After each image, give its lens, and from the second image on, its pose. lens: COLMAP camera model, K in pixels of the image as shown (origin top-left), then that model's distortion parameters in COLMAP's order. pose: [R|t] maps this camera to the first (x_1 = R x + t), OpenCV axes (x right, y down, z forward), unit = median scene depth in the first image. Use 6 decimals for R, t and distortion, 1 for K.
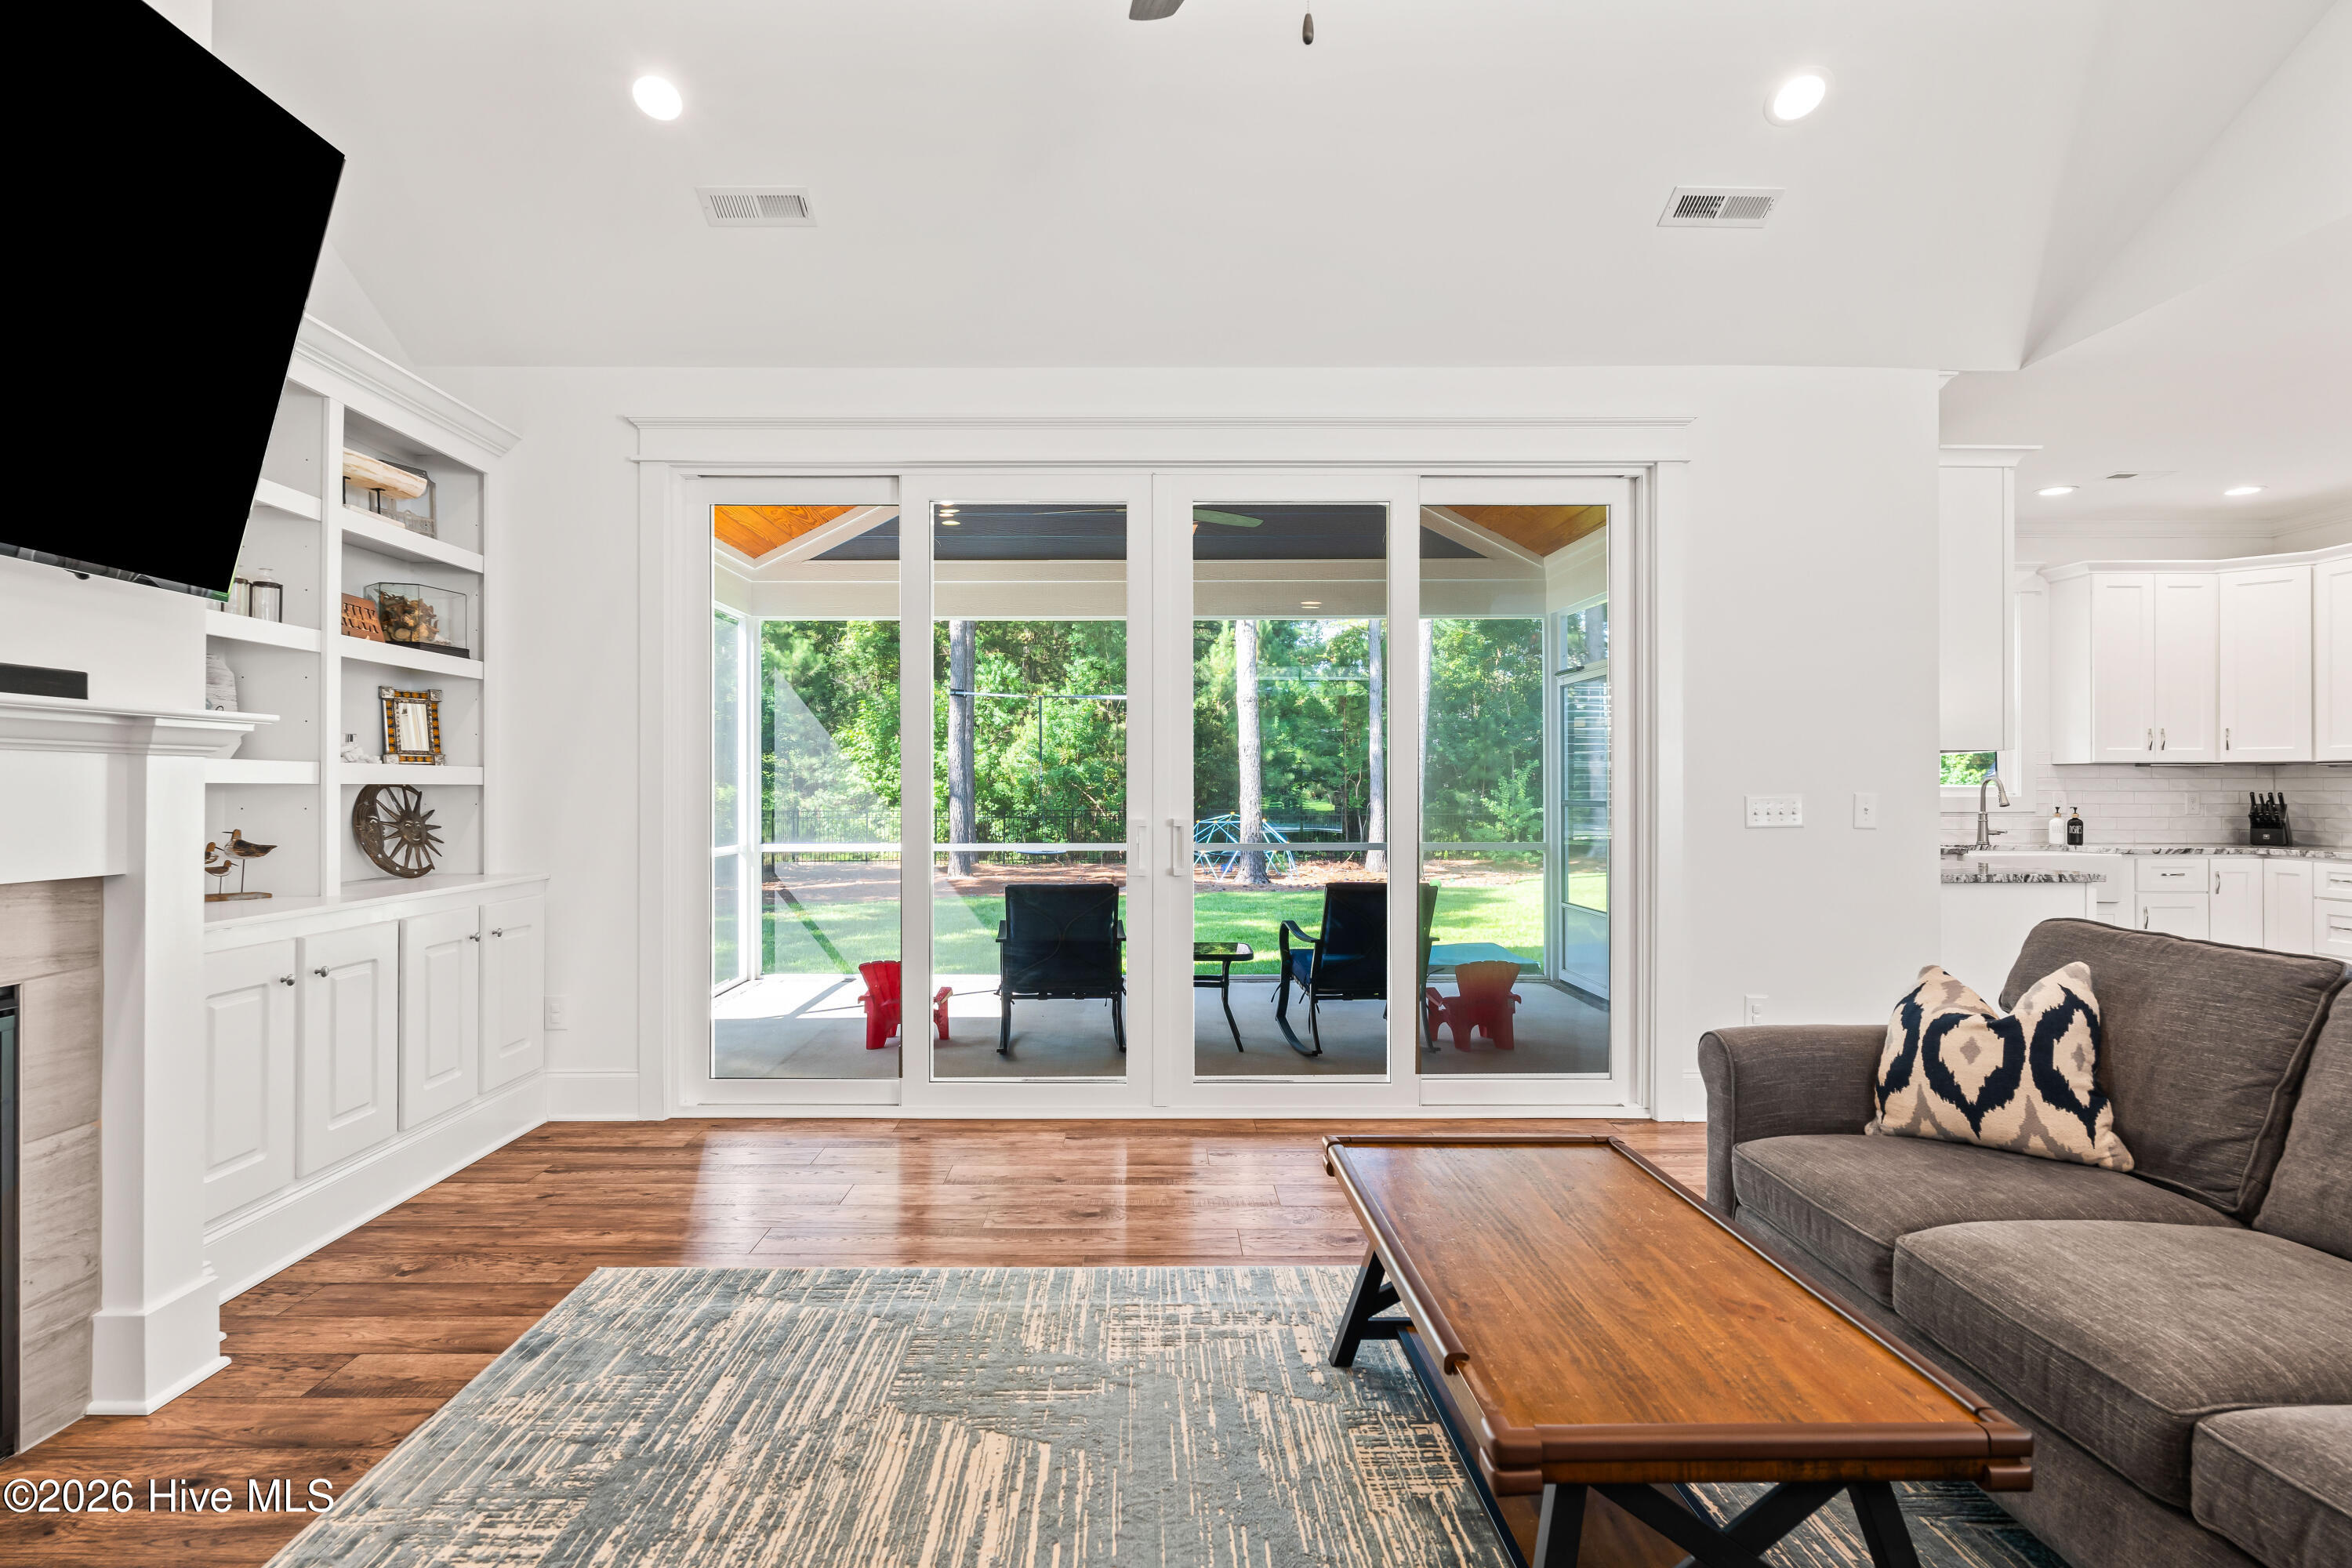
lens RADIAL K [[1239.4, 0, 1154.4], [0, 1239.4, 780.7], [0, 0, 1]] dist [-0.000013, -0.000120]
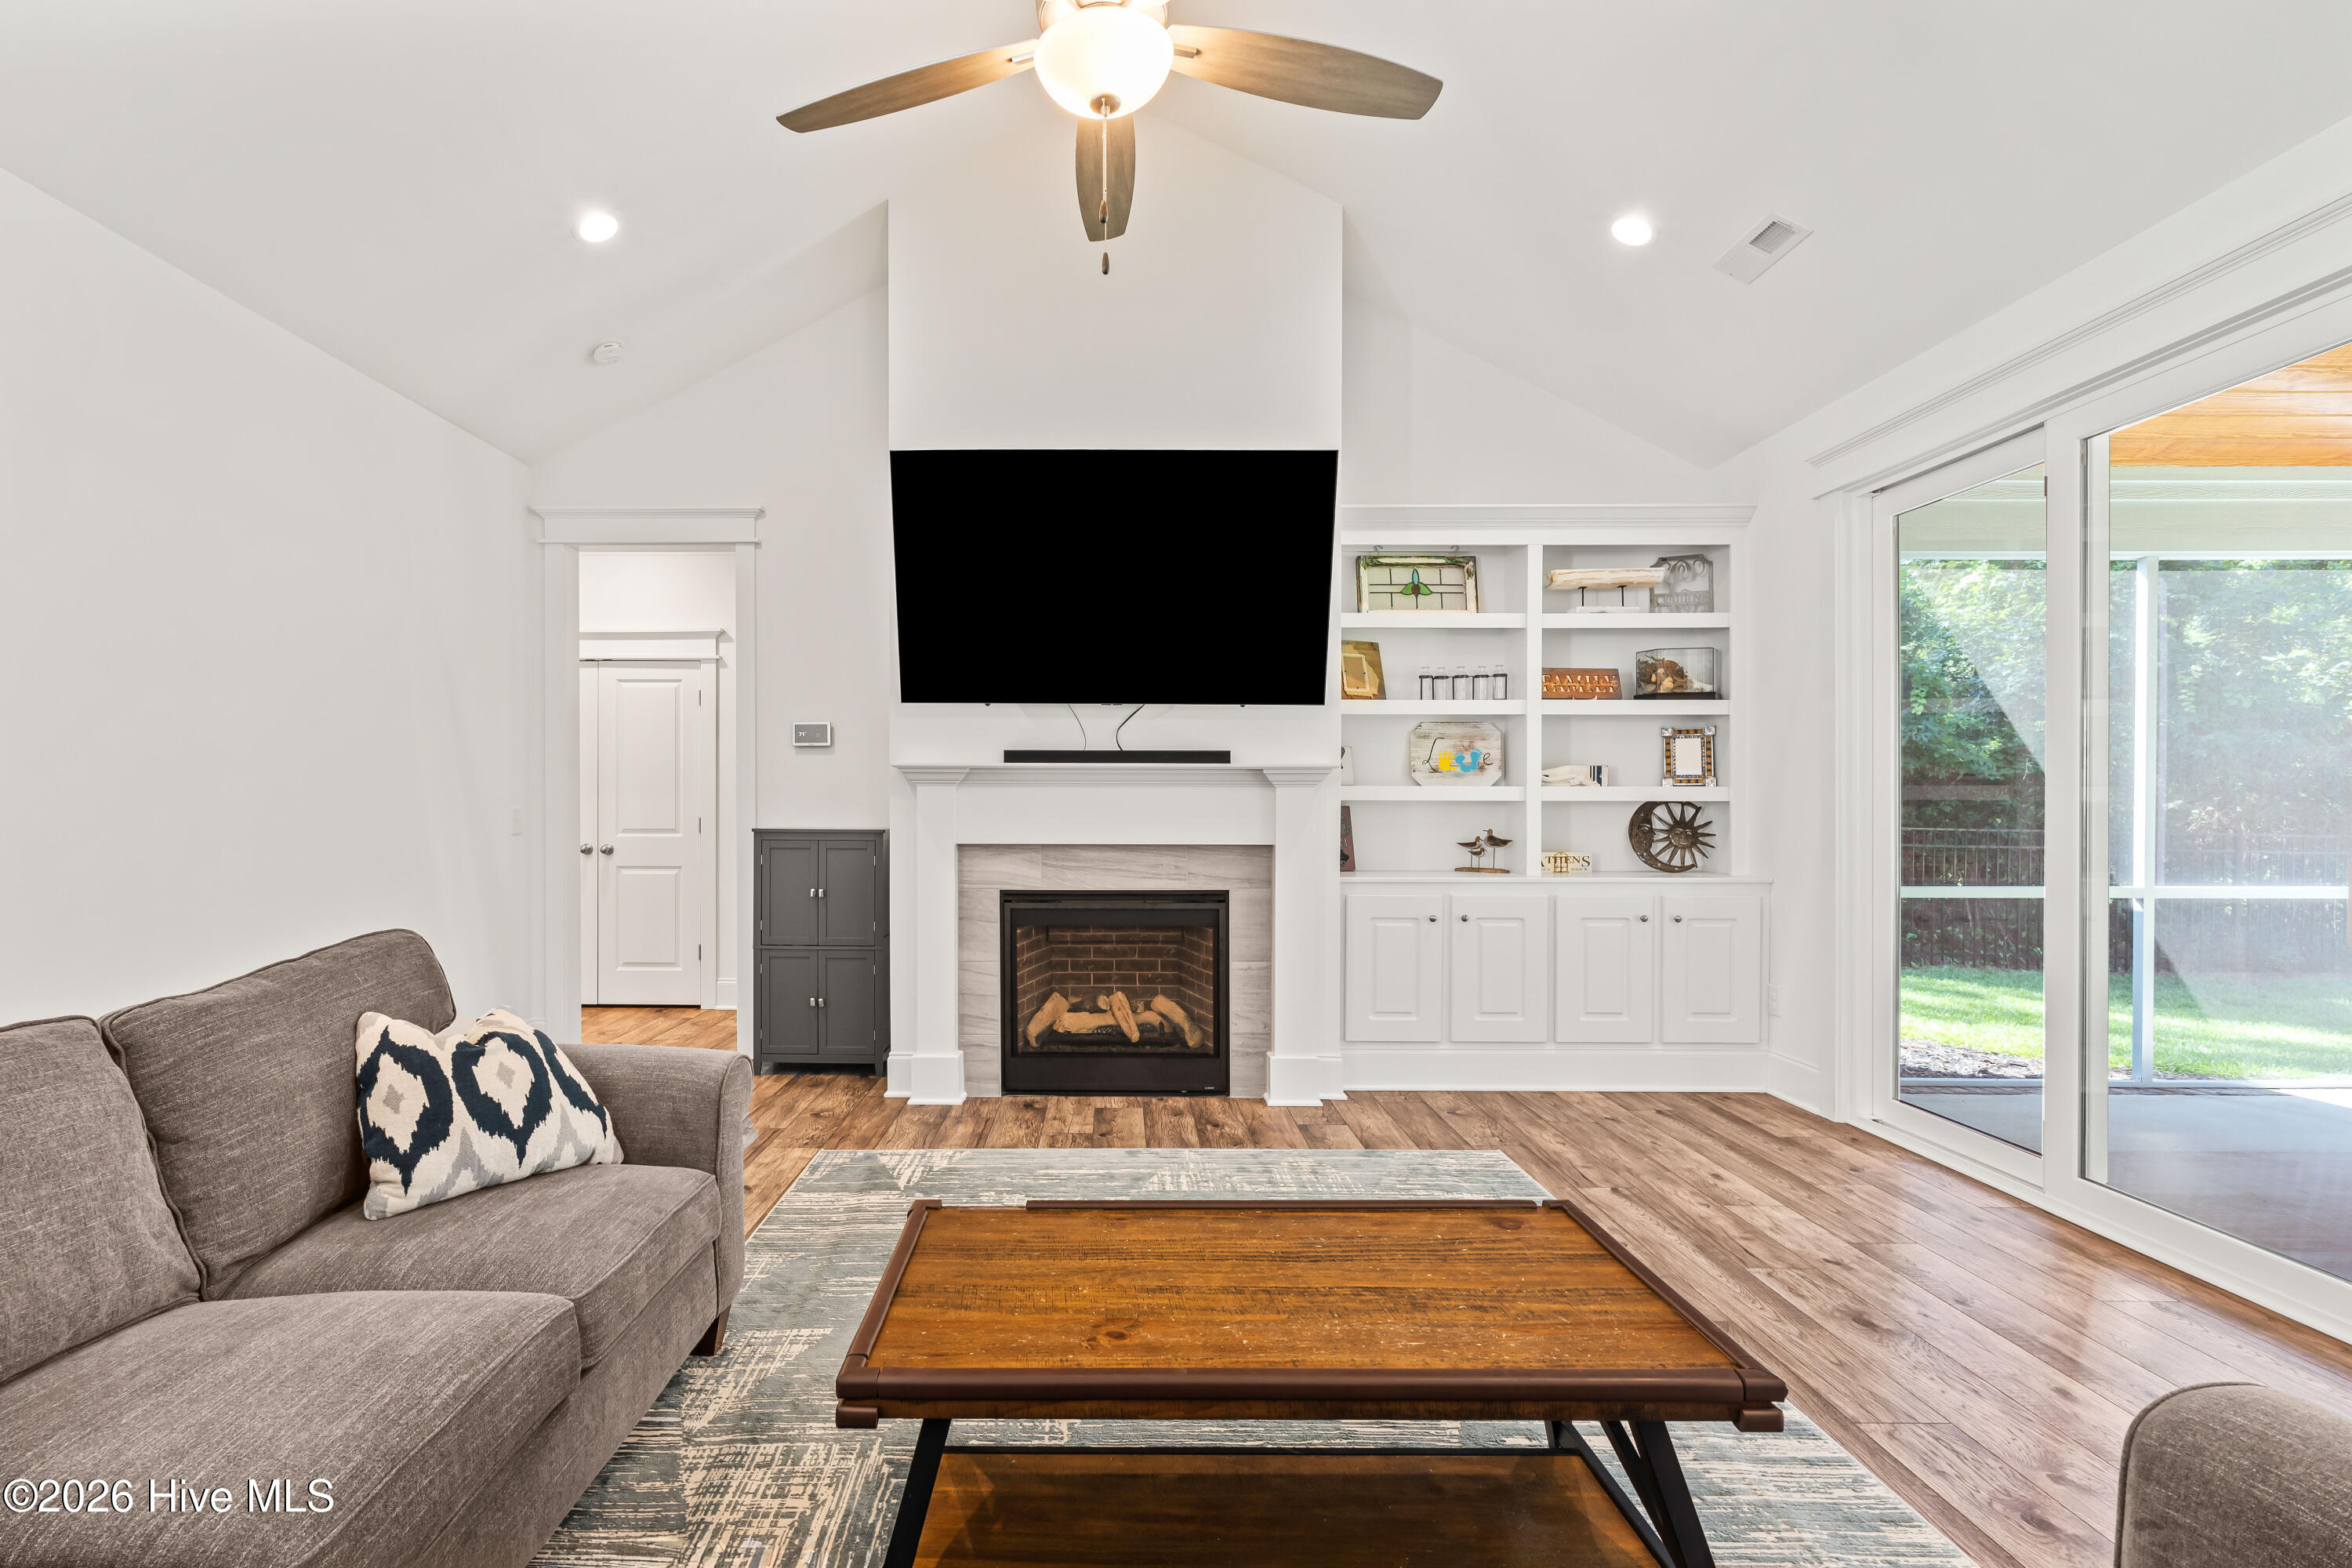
lens RADIAL K [[1085.6, 0, 1098.3], [0, 1085.6, 803.2], [0, 0, 1]] dist [0.000883, 0.000963]
pose [[-0.015726, 0.001171, -0.999876, 0.812721], [0.004425, 0.999990, 0.001102, 0.002011], [0.999867, -0.004408, -0.015731, 0.603322]]
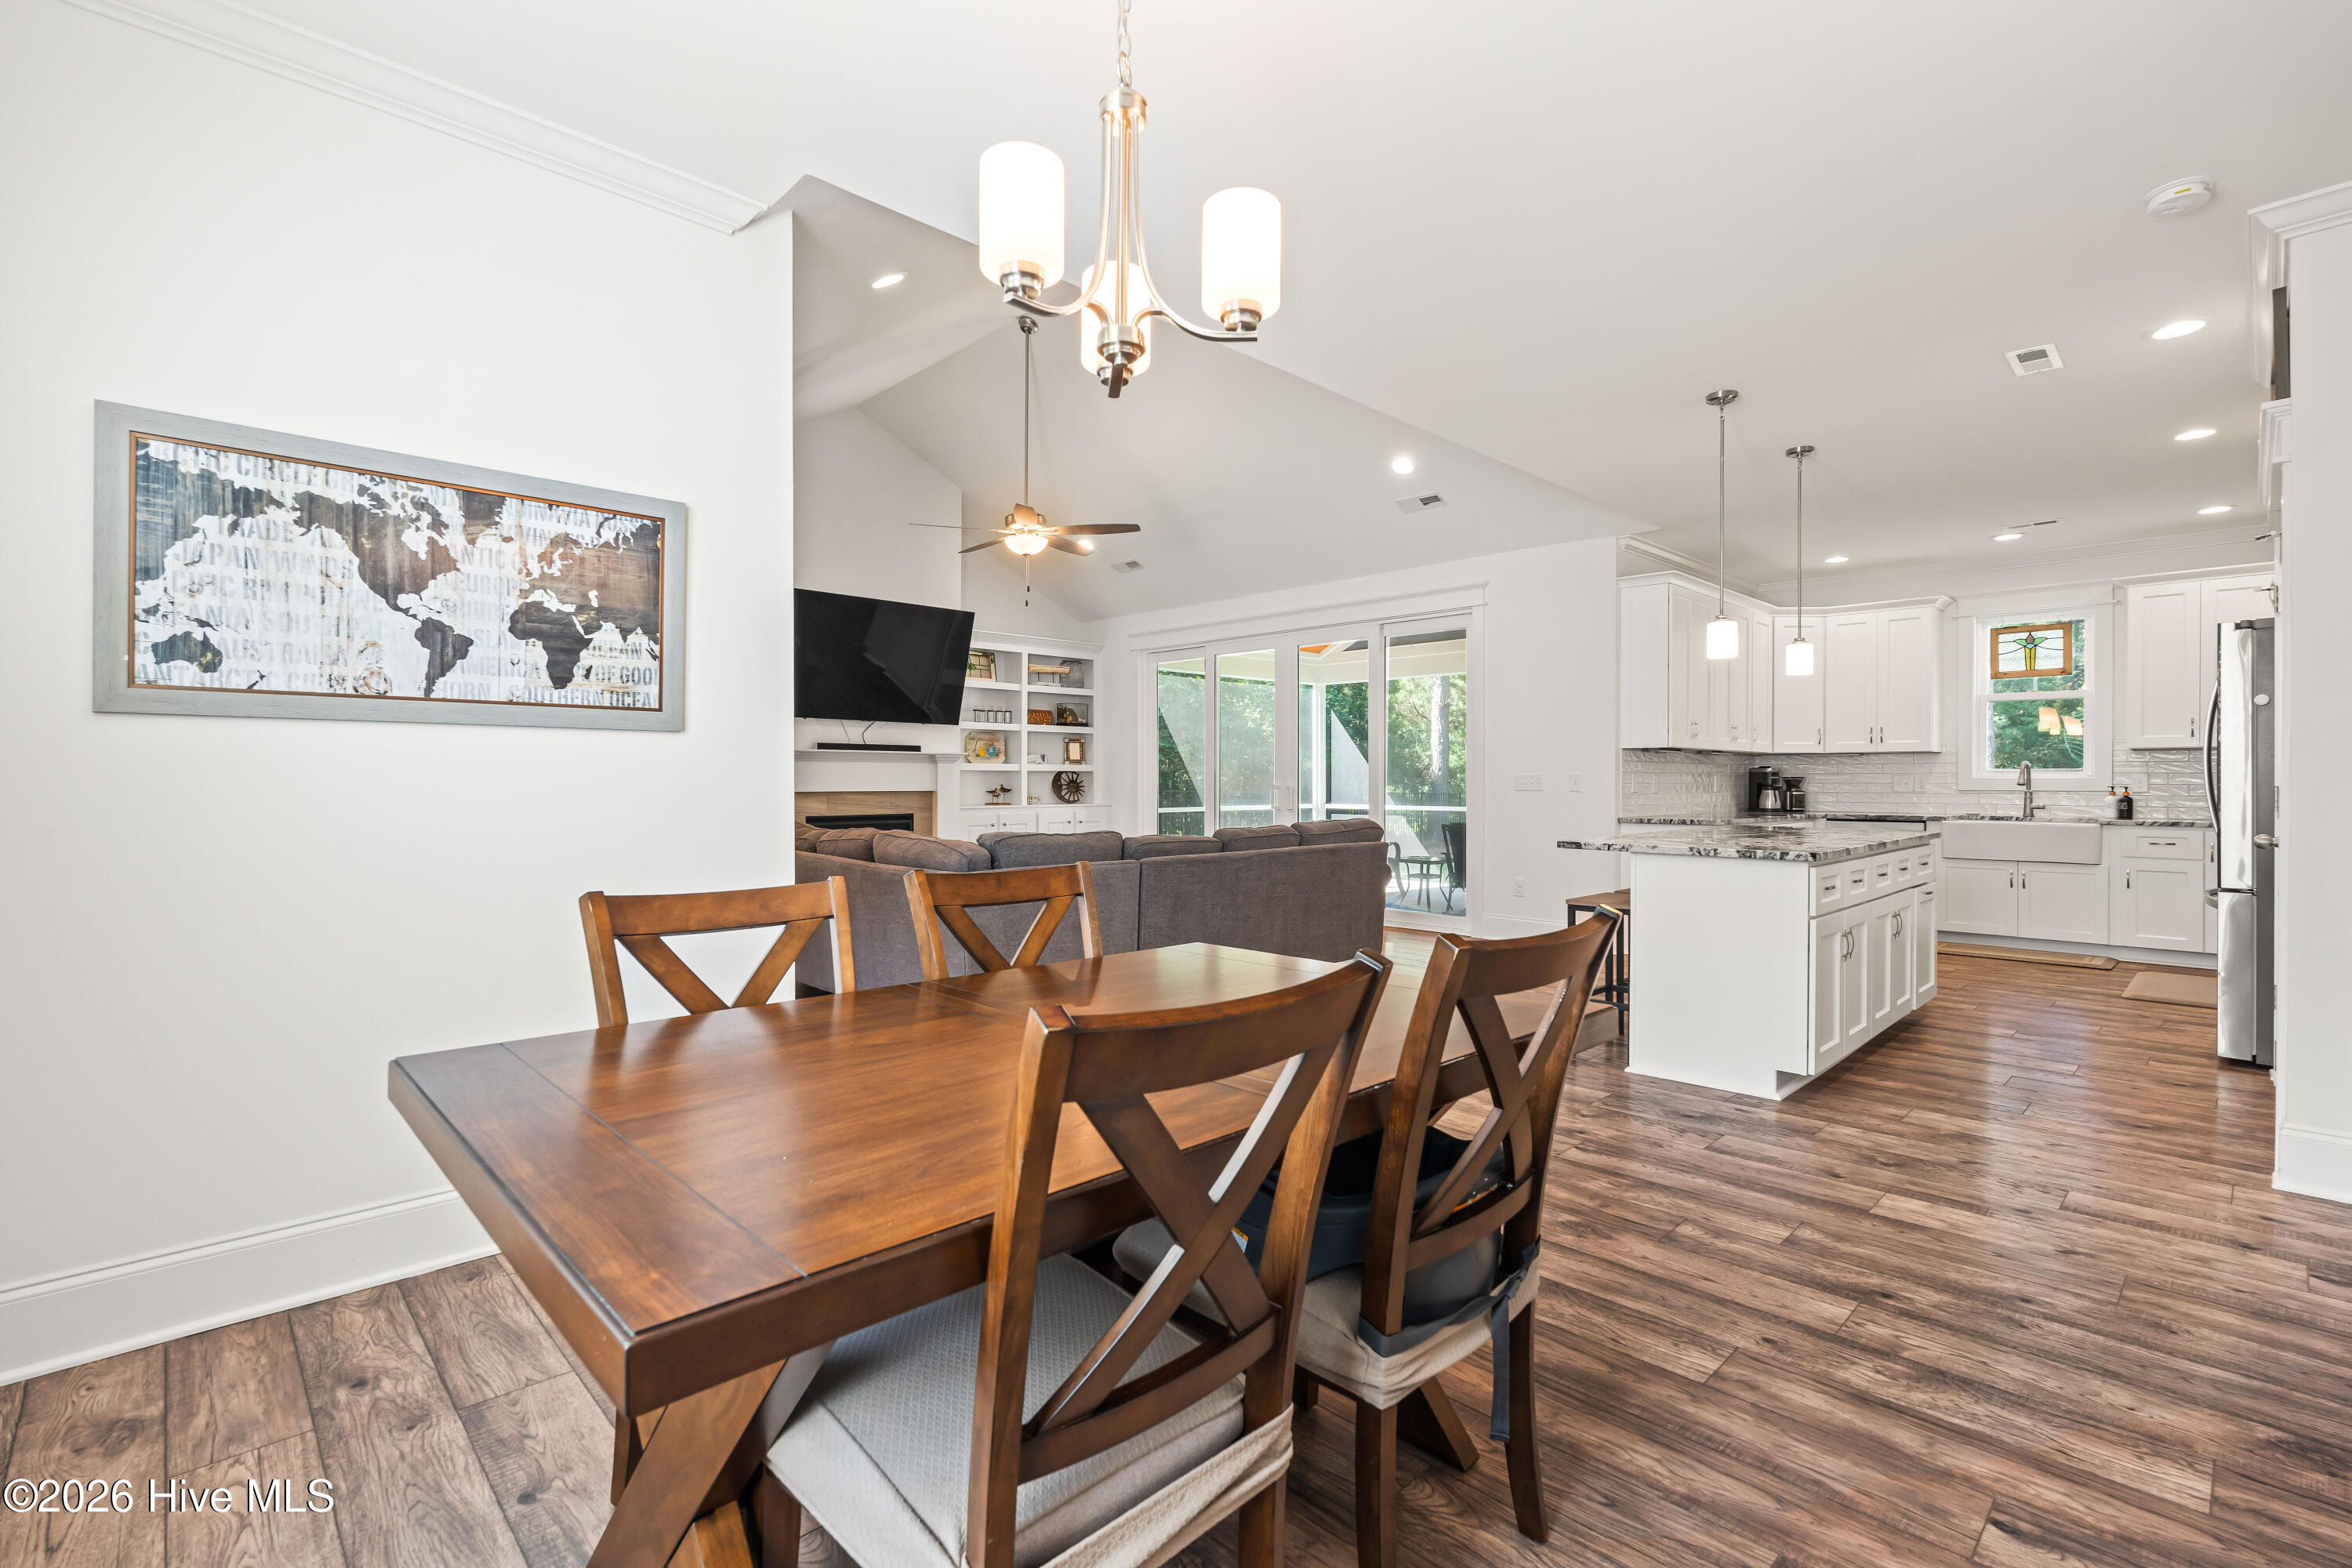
lens RADIAL K [[1044.7, 0, 1195.0], [0, 1044.7, 778.2], [0, 0, 1]] dist [-0.002866, -0.000903]
pose [[0.705108, 0.000051, -0.709100, 1.975070], [0.003271, 0.999989, 0.003324, 0.018229], [0.709092, -0.004663, 0.705101, -0.767876]]
